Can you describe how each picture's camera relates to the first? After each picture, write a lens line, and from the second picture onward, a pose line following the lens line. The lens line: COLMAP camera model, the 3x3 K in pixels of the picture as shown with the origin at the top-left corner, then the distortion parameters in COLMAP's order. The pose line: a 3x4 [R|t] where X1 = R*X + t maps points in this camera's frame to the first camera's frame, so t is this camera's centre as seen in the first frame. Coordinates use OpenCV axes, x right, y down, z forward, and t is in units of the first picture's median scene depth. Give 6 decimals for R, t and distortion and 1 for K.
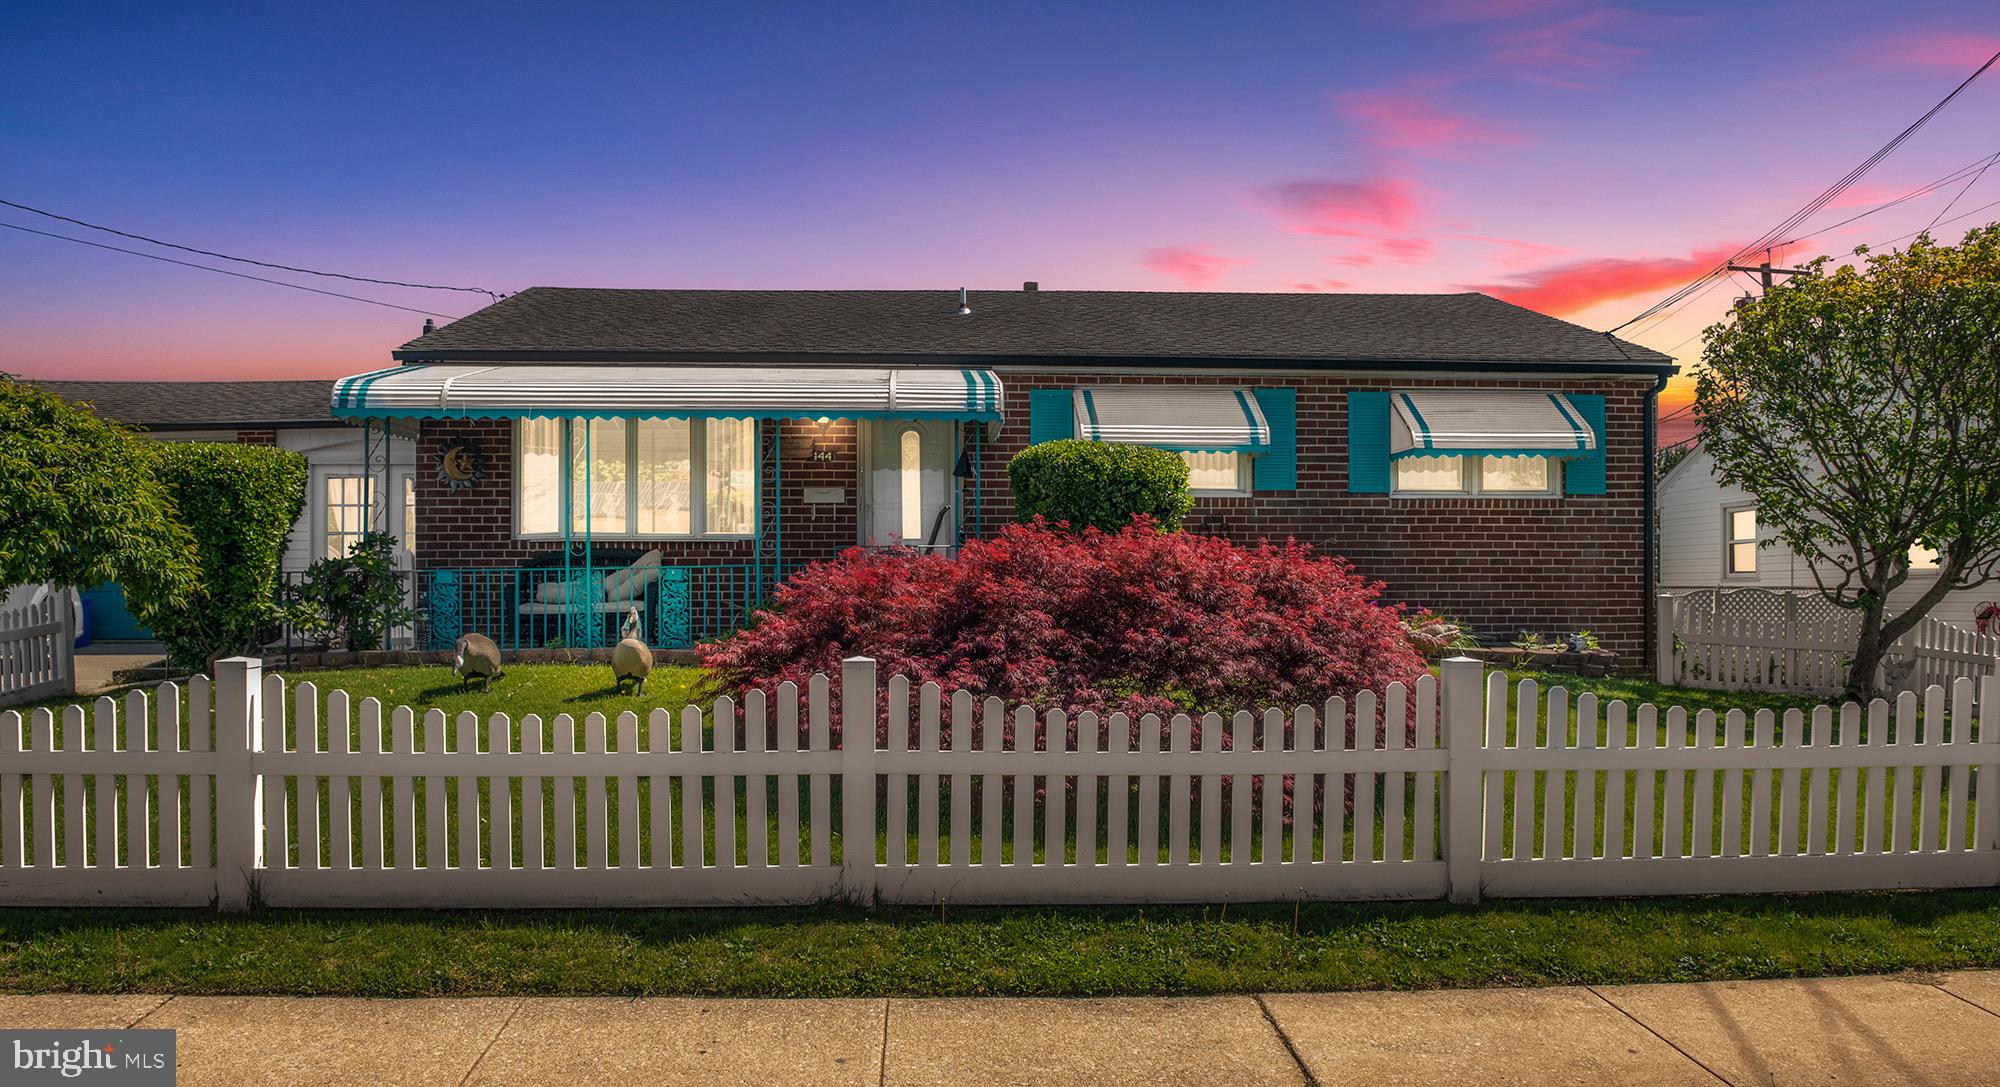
lens RADIAL K [[1331.4, 0, 963.2], [0, 1331.4, 574.0], [0, 0, 1]] dist [-0.087577, 0.055258]
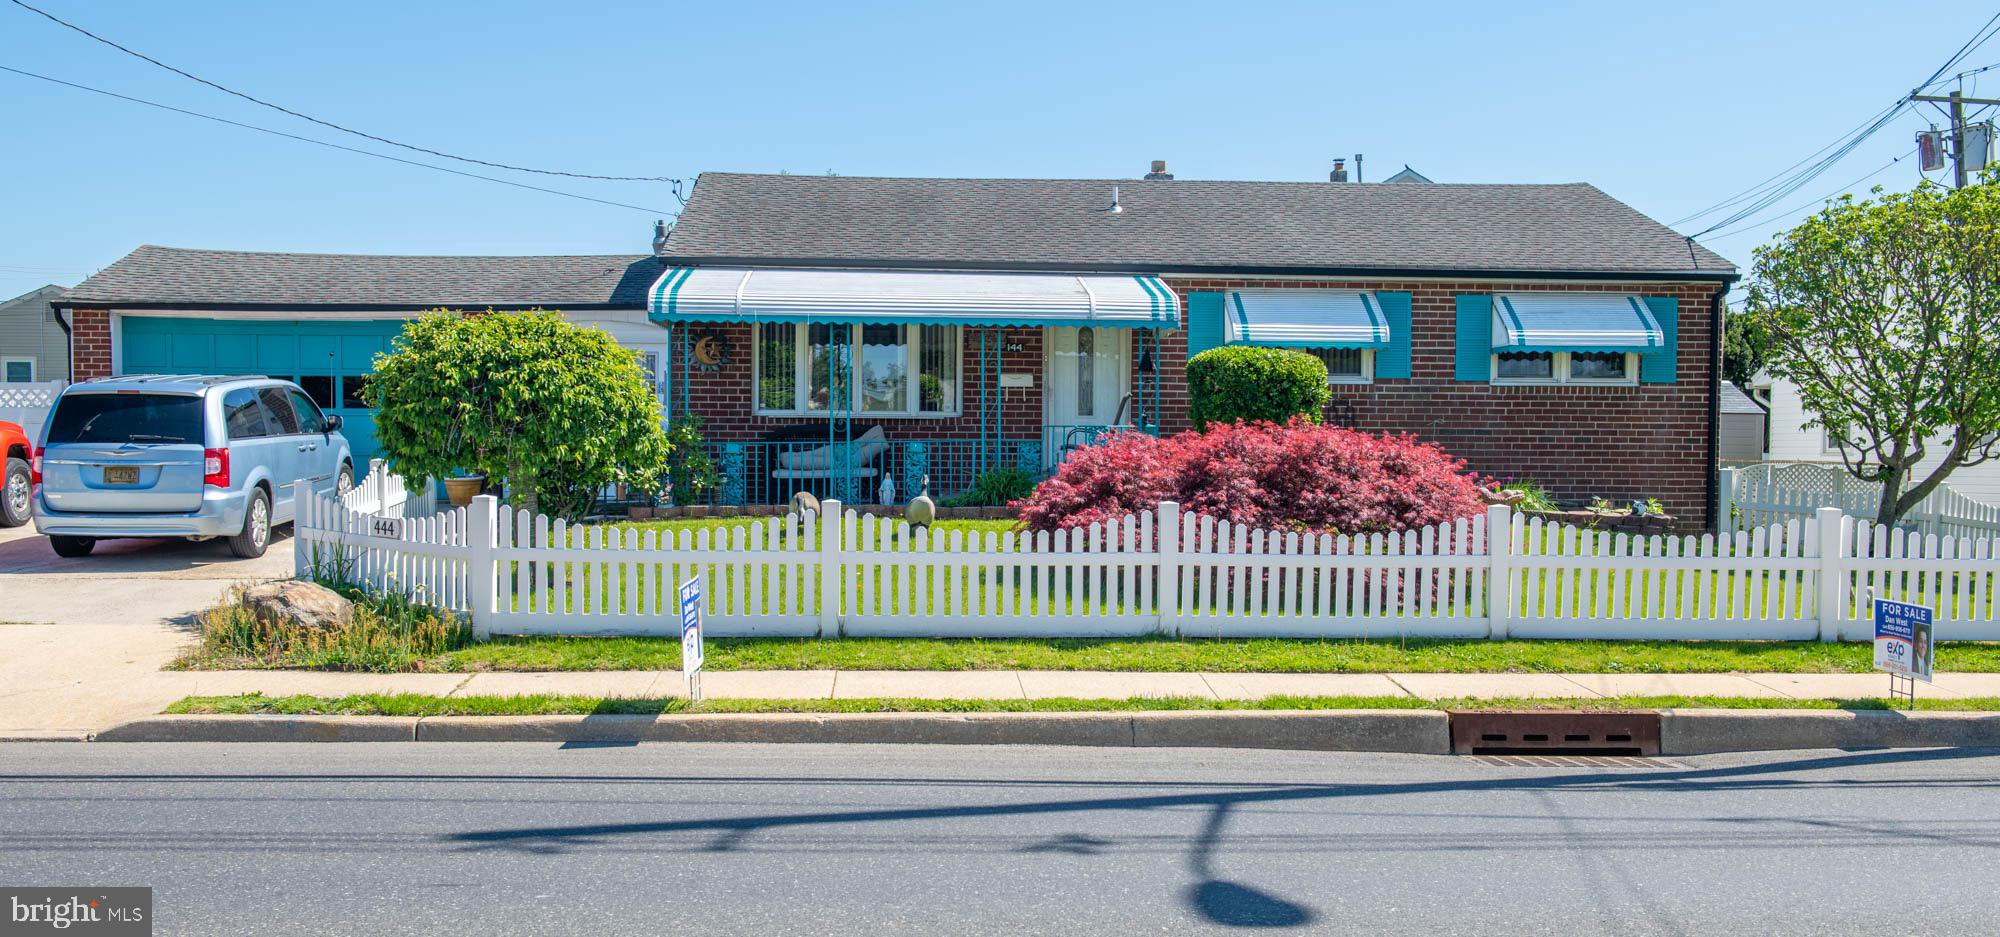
lens RADIAL K [[1902.0, 0, 1000.0], [0, 1902.0, 468.5], [0, 0, 1]] dist [0.004508, 0.008099]
pose [[0.999512, 0.006564, 0.030549, -0.174087], [-0.007221, 0.999744, 0.021458, -0.016937], [-0.030400, -0.021669, 0.999303, -0.719798]]
